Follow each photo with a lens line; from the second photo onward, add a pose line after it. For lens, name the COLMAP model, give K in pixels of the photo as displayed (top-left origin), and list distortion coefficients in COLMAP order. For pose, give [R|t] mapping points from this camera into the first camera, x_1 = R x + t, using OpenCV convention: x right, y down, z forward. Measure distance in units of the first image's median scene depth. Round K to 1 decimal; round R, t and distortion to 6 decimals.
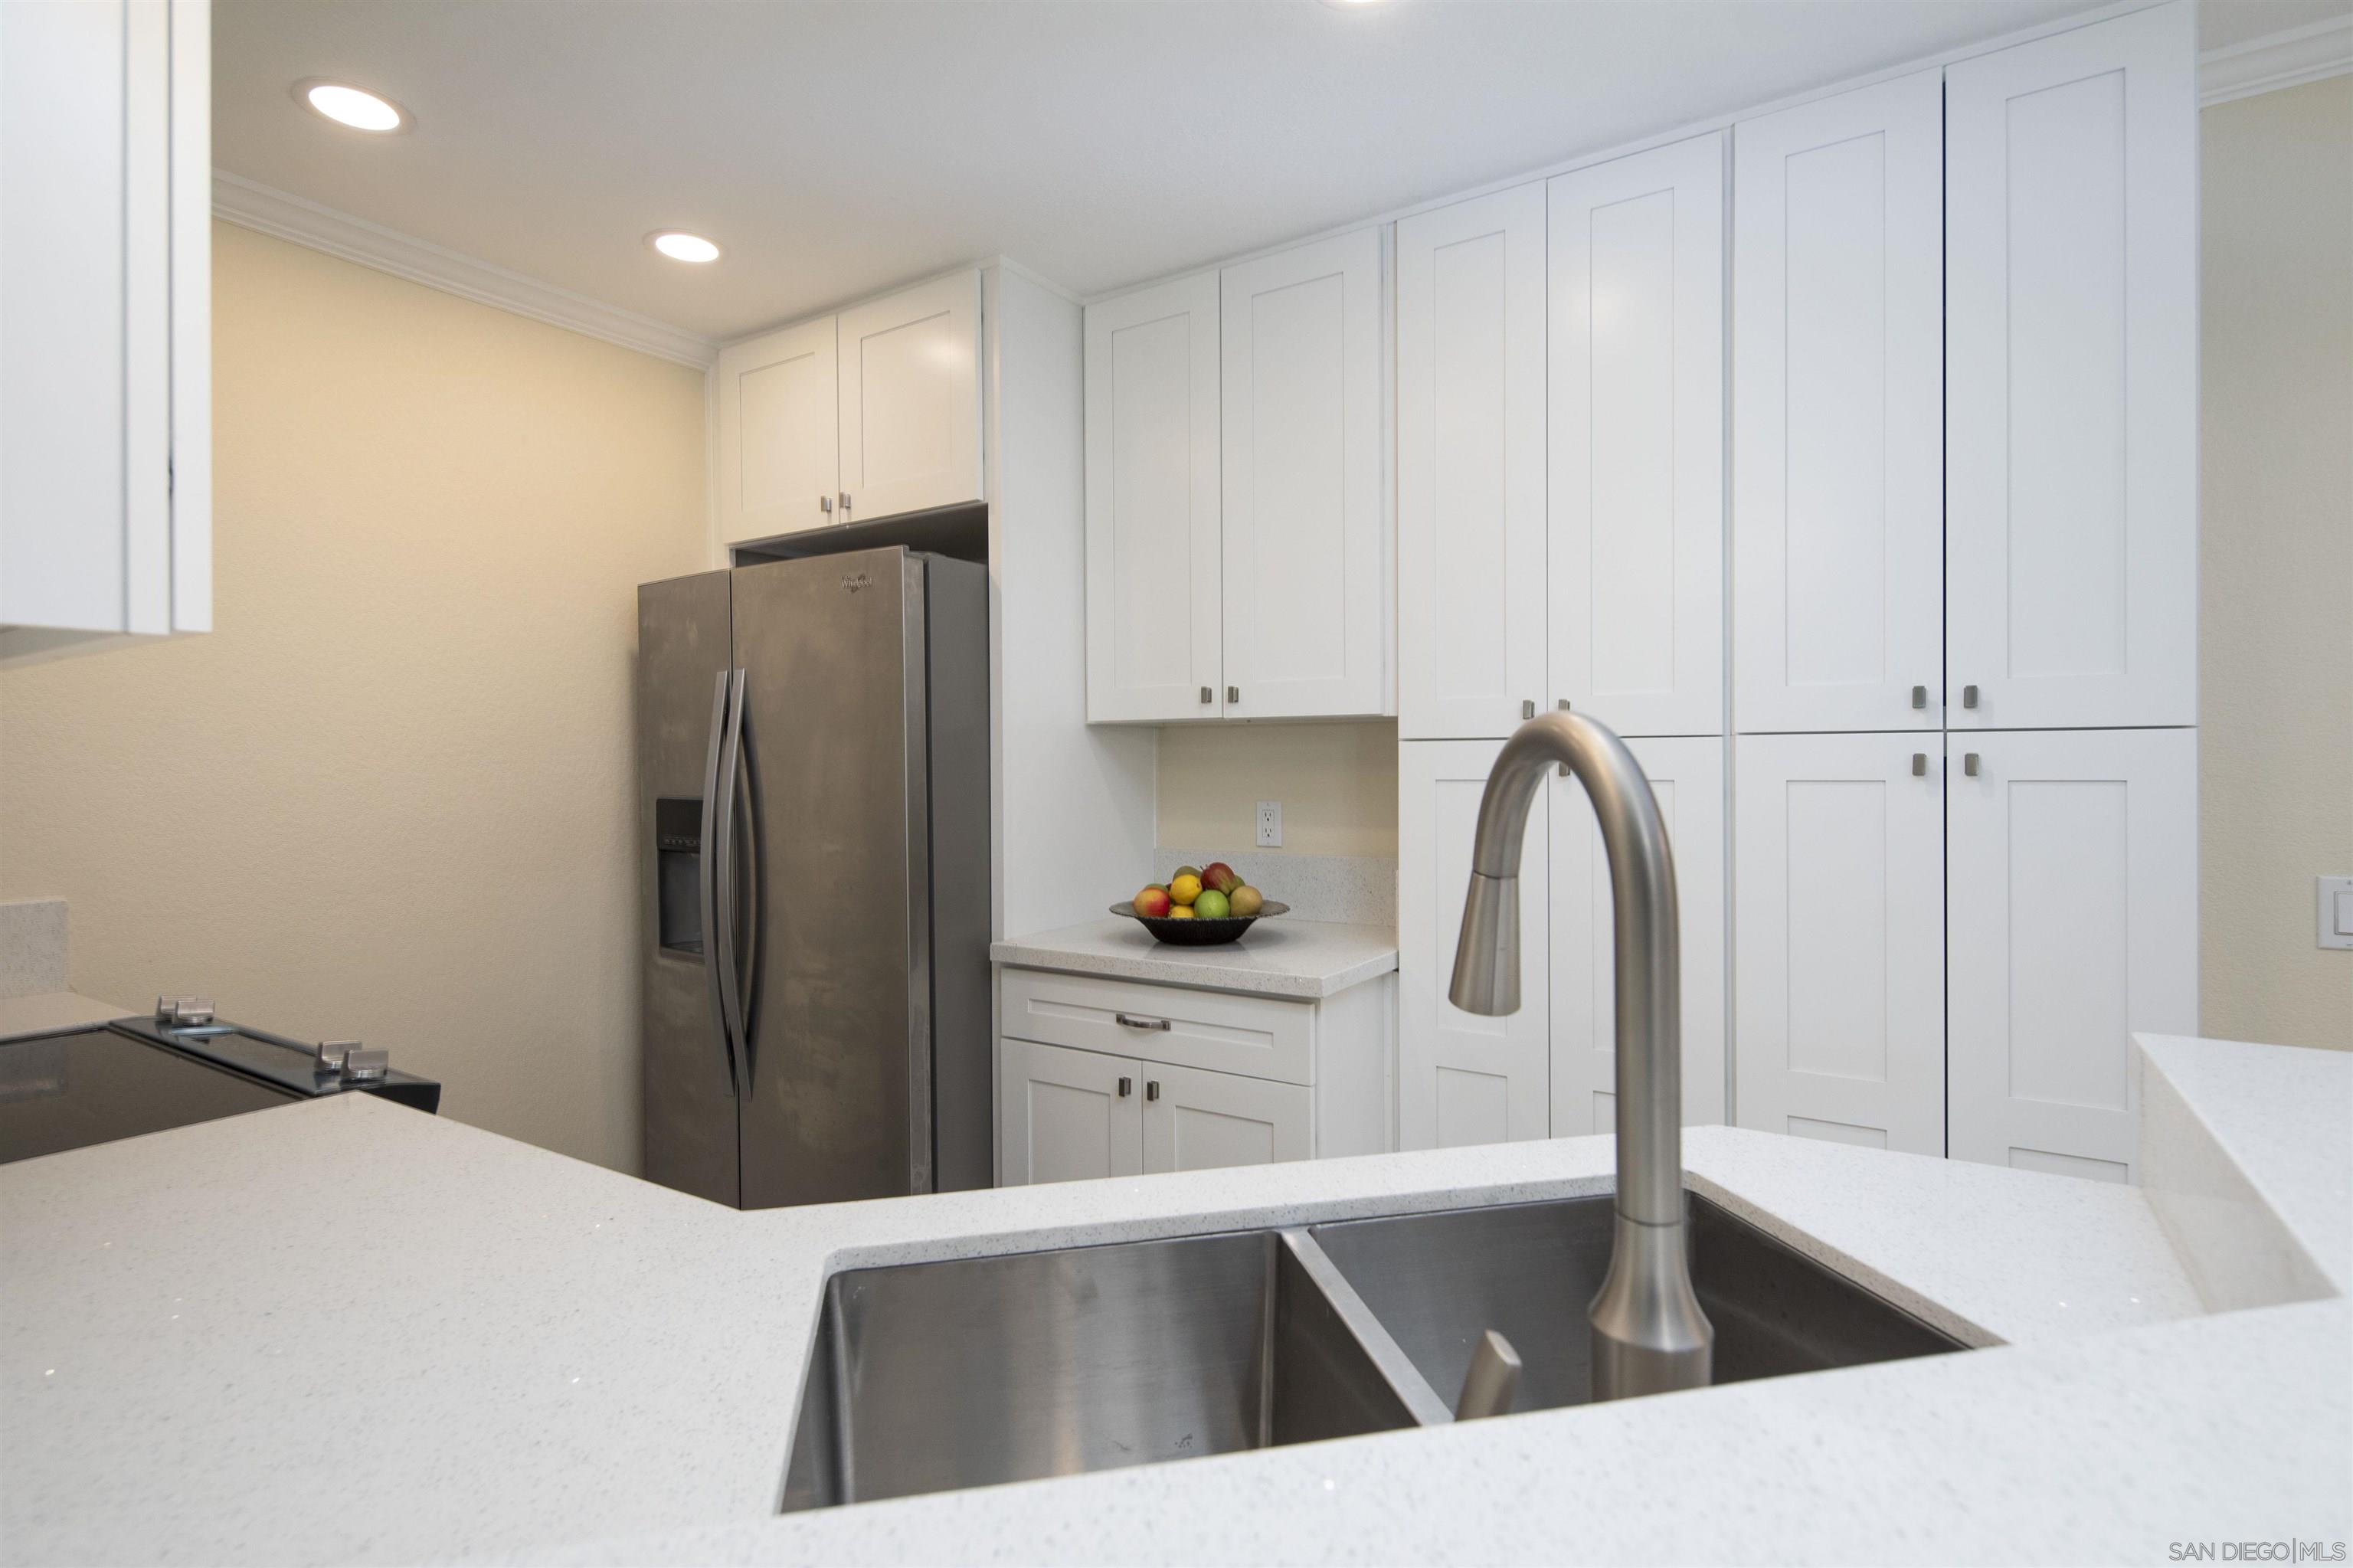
lens RADIAL K [[1127.0, 0, 1168.3], [0, 1127.0, 767.9], [0, 0, 1]] dist [0.007334, -0.006519]
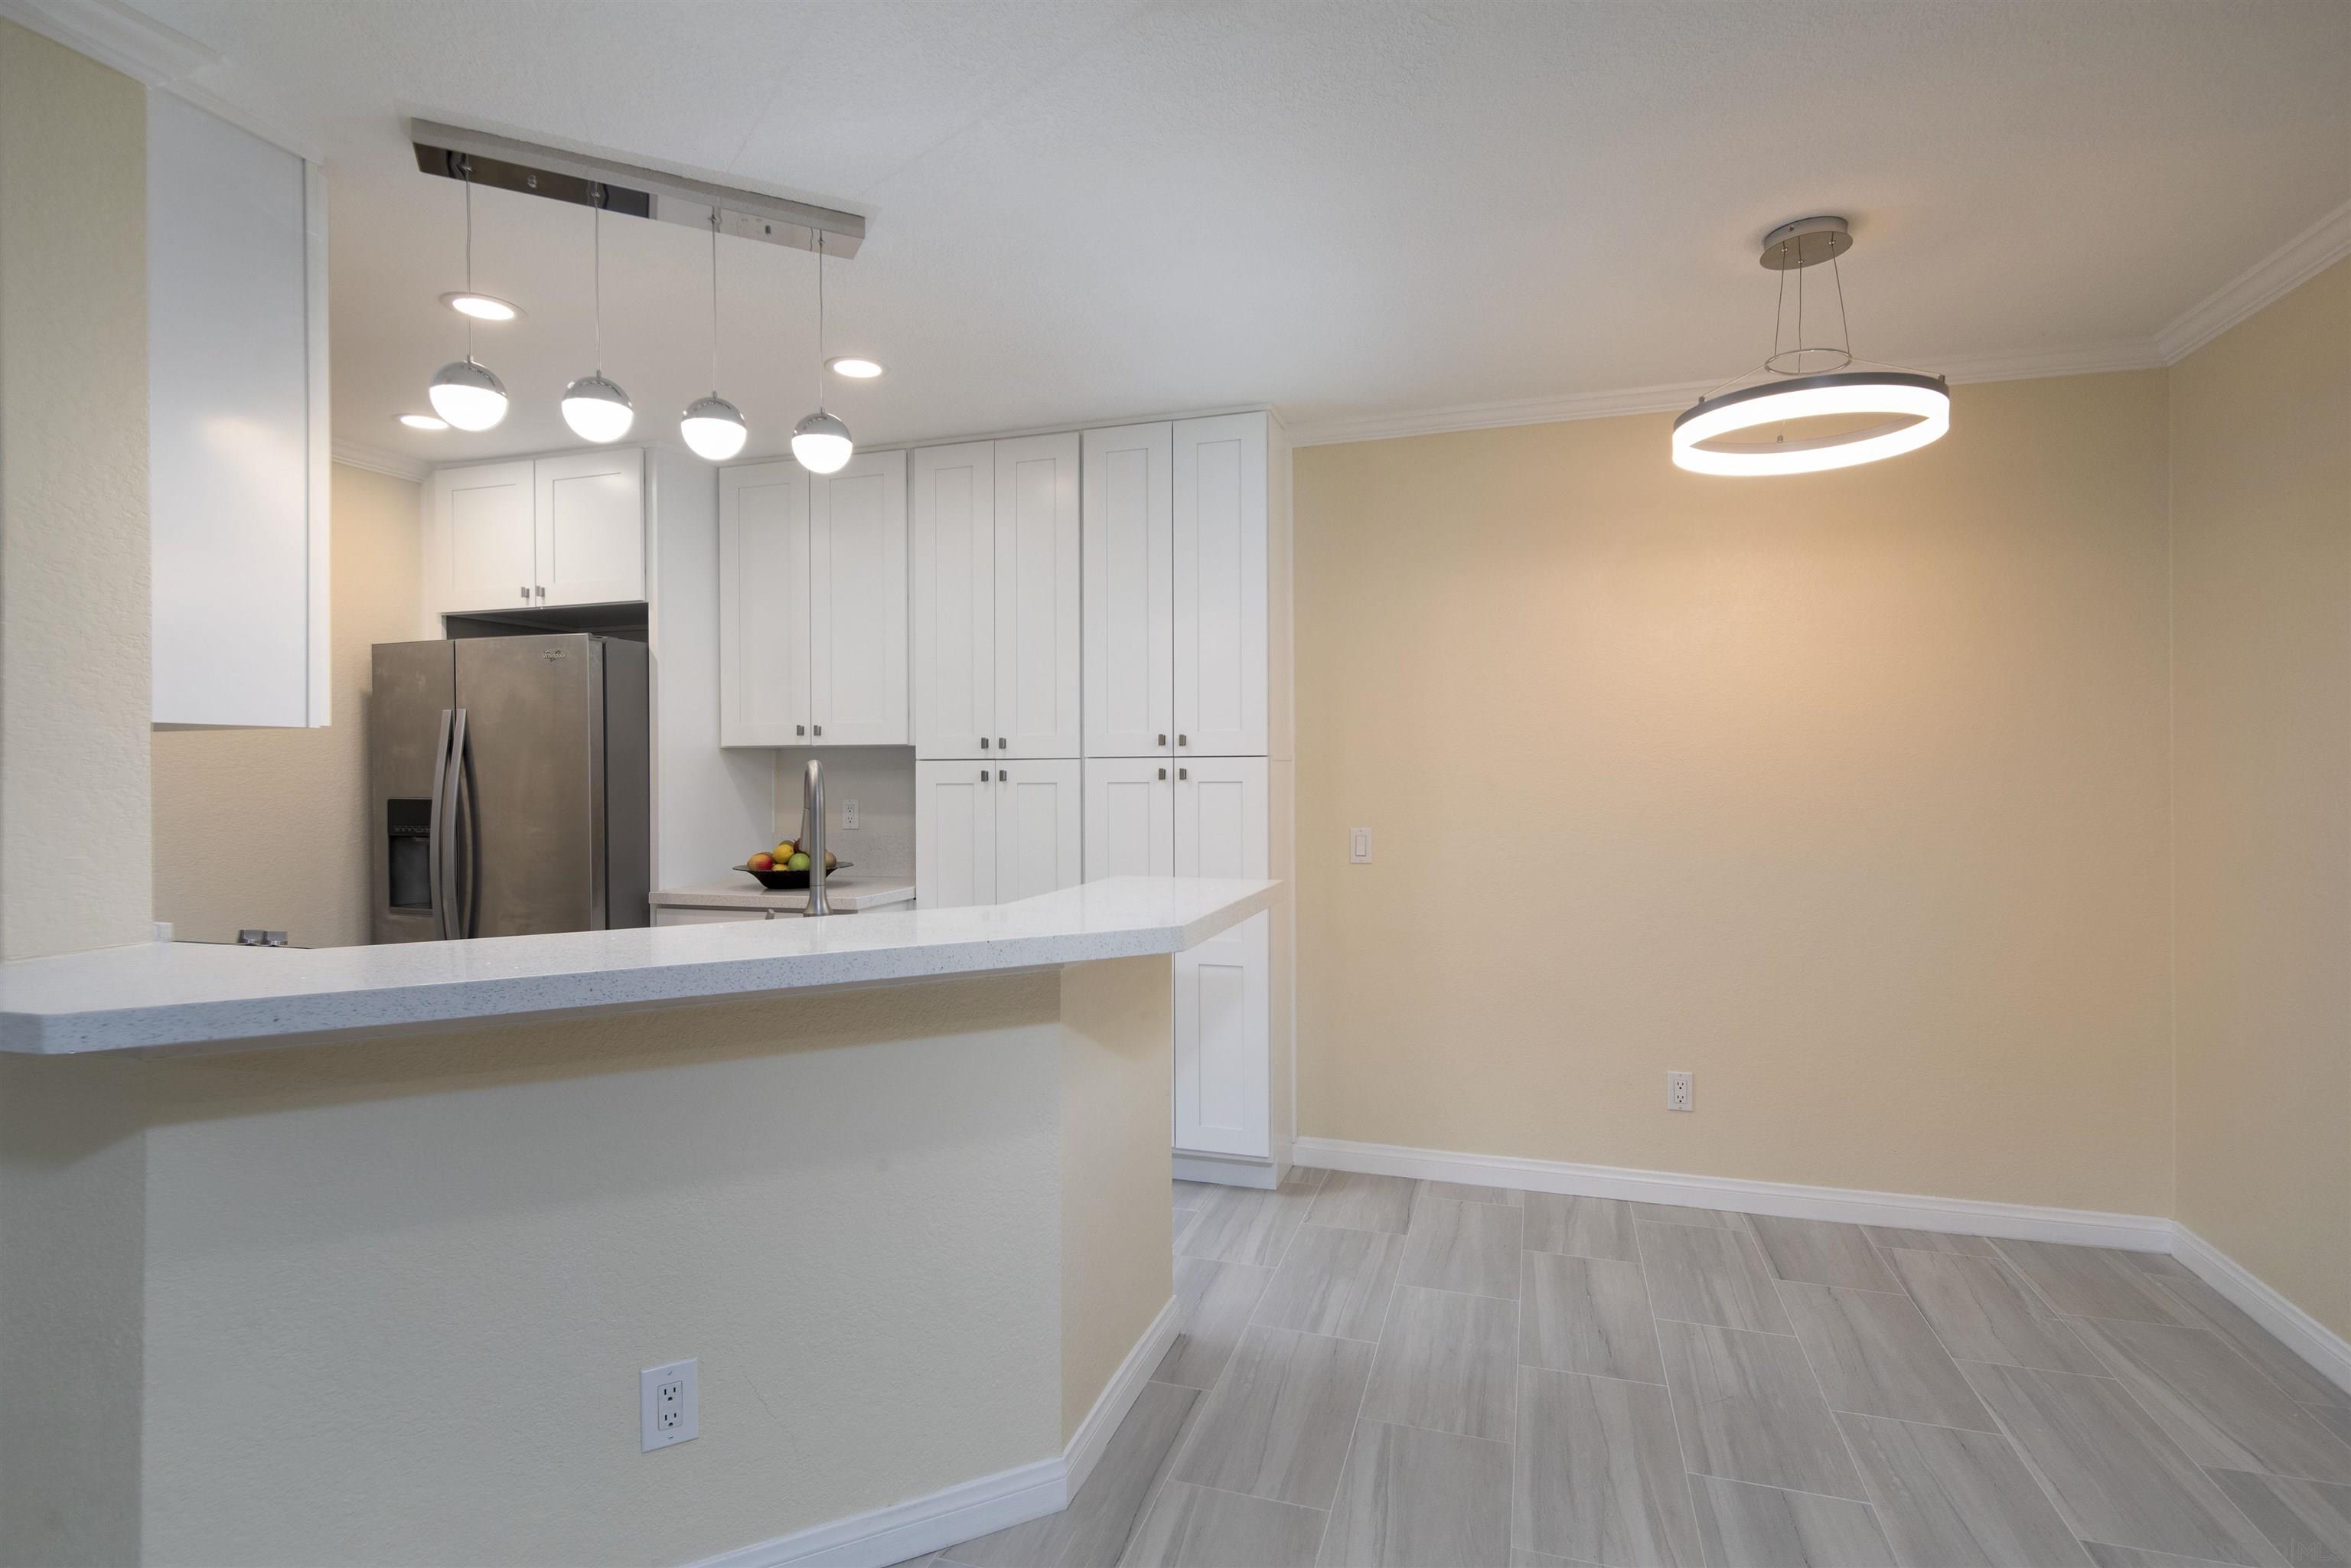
lens RADIAL K [[1125.9, 0, 1167.3], [0, 1125.9, 768.0], [0, 0, 1]] dist [0.007334, -0.006519]
pose [[0.963961, 0.001968, 0.266037, 0.108983], [0.001306, 0.999926, -0.012131, 0.007128], [-0.266041, 0.012042, 0.963887, -0.640841]]
